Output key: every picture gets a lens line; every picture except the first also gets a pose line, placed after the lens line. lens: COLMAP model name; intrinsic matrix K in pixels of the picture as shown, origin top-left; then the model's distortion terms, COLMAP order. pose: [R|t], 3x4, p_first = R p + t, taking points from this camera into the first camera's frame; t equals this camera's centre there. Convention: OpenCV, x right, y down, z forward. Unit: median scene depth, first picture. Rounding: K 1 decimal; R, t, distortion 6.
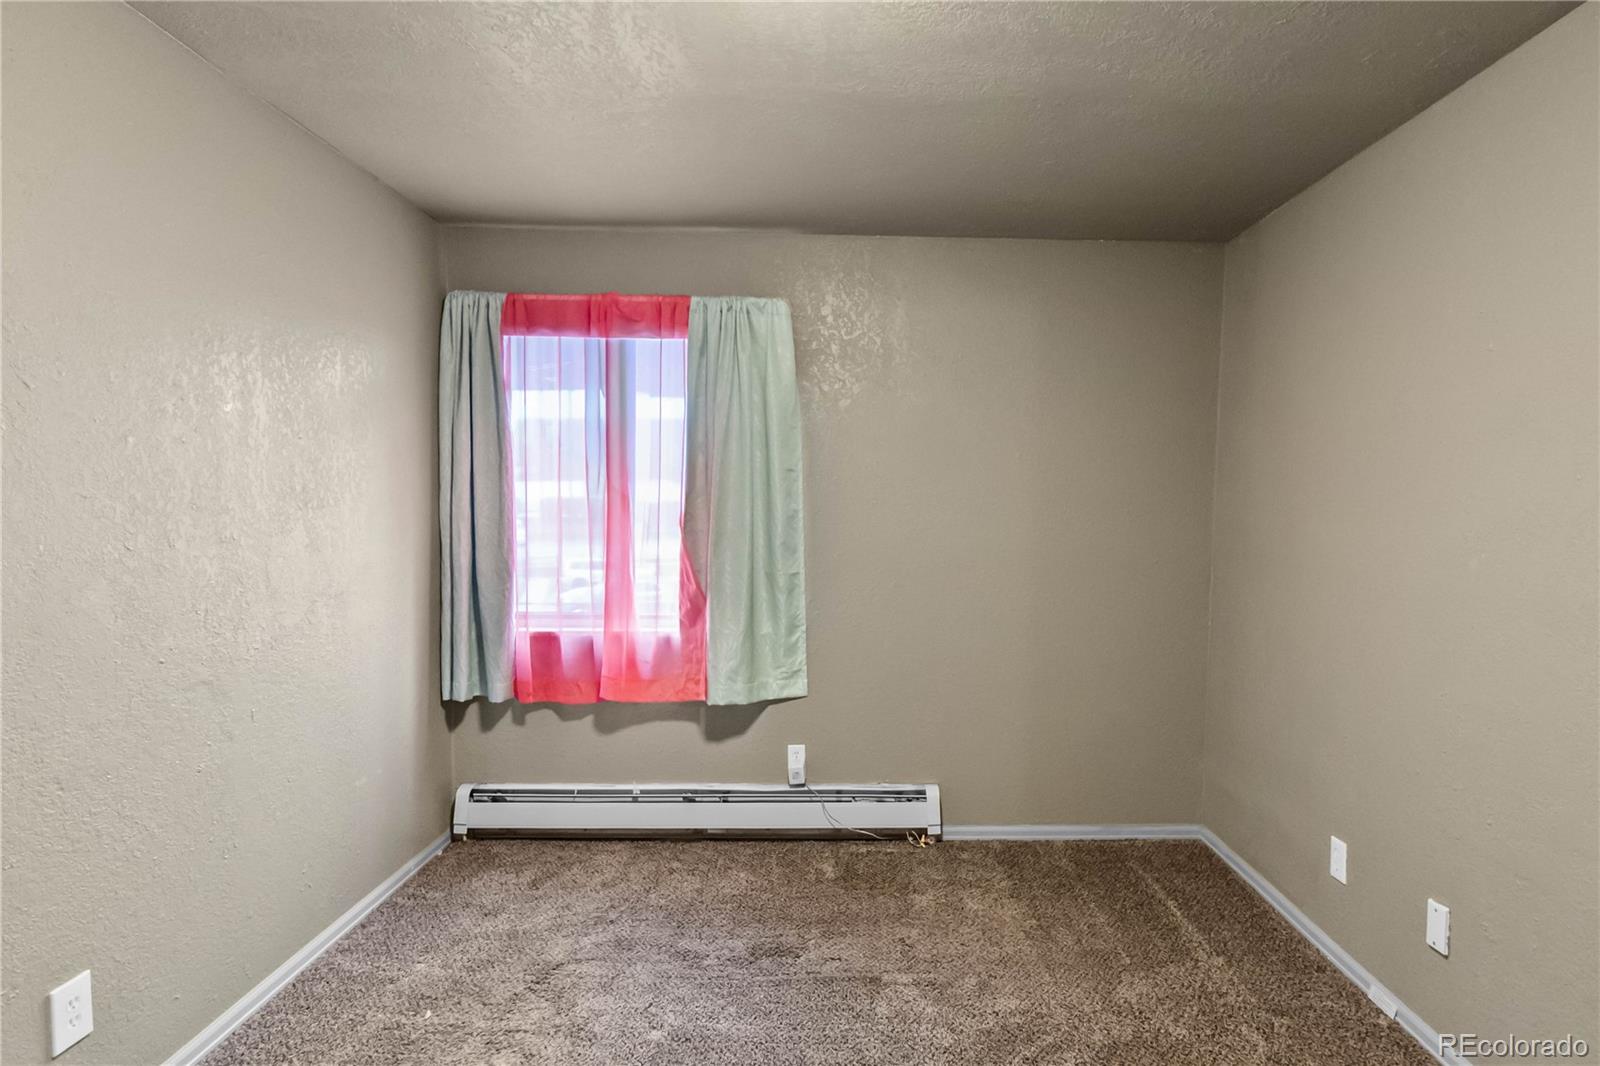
lens RADIAL K [[869.8, 0, 887.0], [0, 869.8, 569.2], [0, 0, 1]] dist [-0.000137, -0.001093]
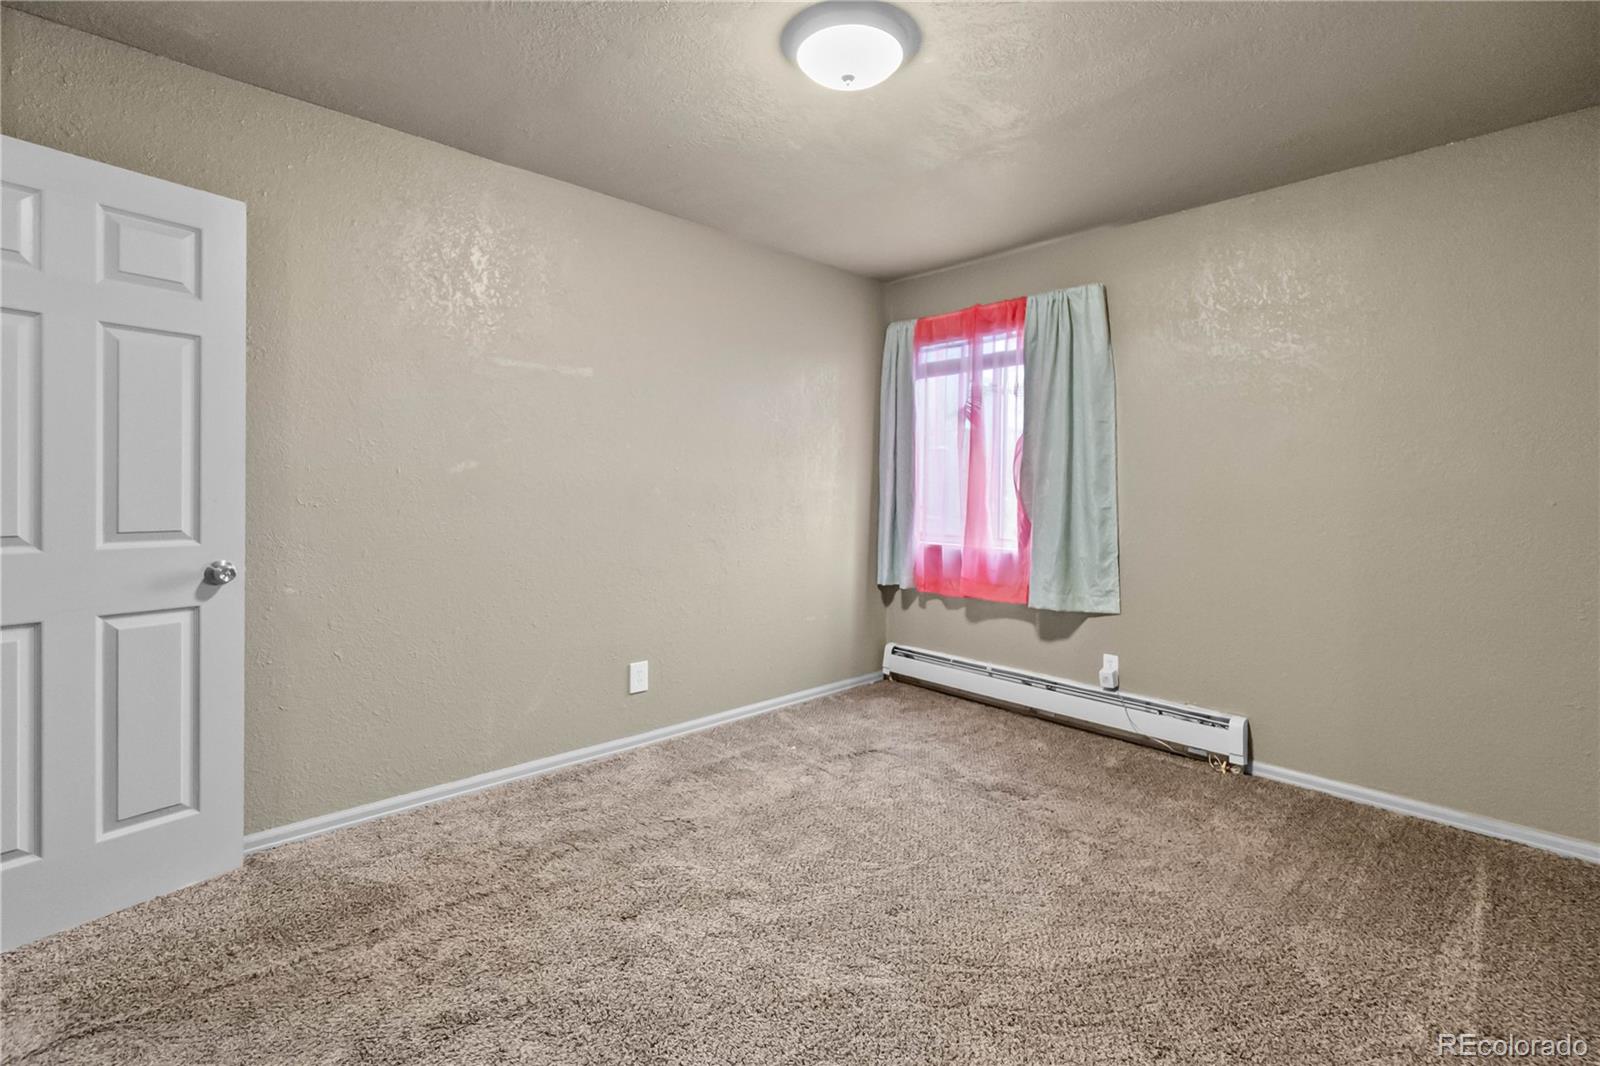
lens RADIAL K [[714.0, 0, 811.7], [0, 714.0, 502.4], [0, 0, 1]] dist [-0.000022, 0.000206]
pose [[0.667118, 0.008247, -0.744906, 0.360256], [-0.053900, 0.997852, -0.037224, 0.056833], [0.742999, 0.064983, 0.666130, 0.045489]]
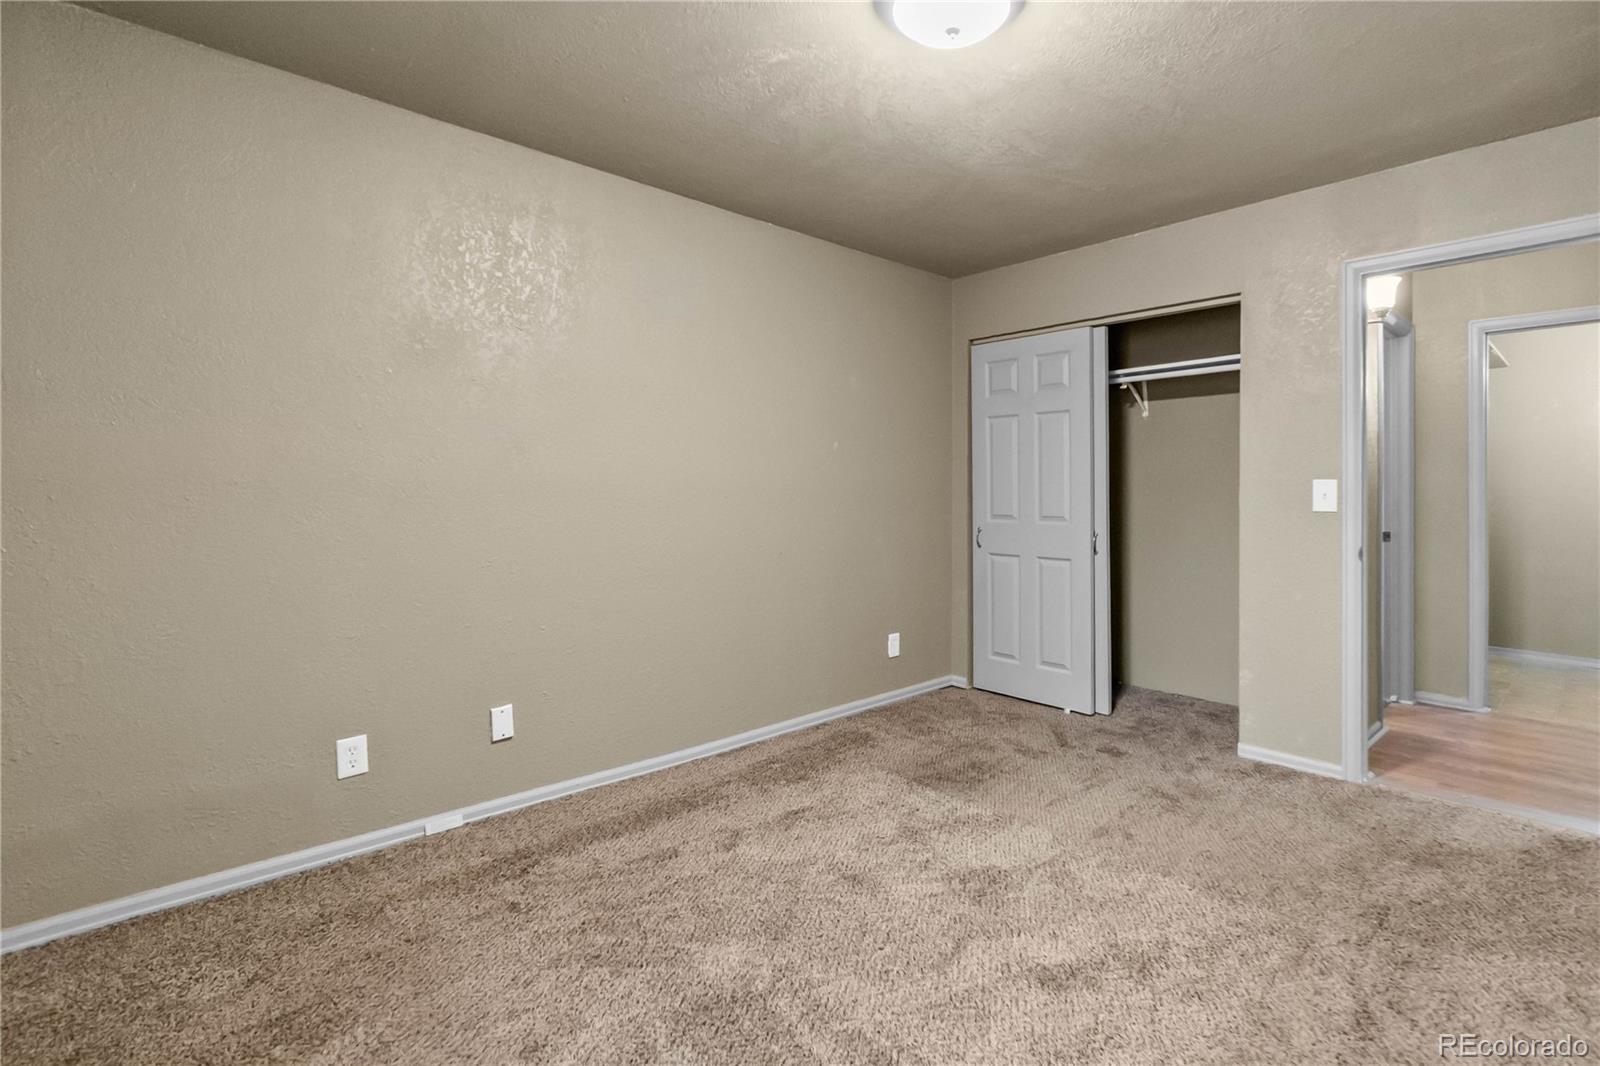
lens RADIAL K [[763.2, 0, 848.9], [0, 763.2, 487.3], [0, 0, 1]] dist [0.001679, 0.000453]
pose [[-0.637833, -0.015411, 0.770021, -0.447945], [0.043640, 0.997470, 0.056111, -0.011039], [-0.768938, 0.069393, -0.635547, 0.873805]]
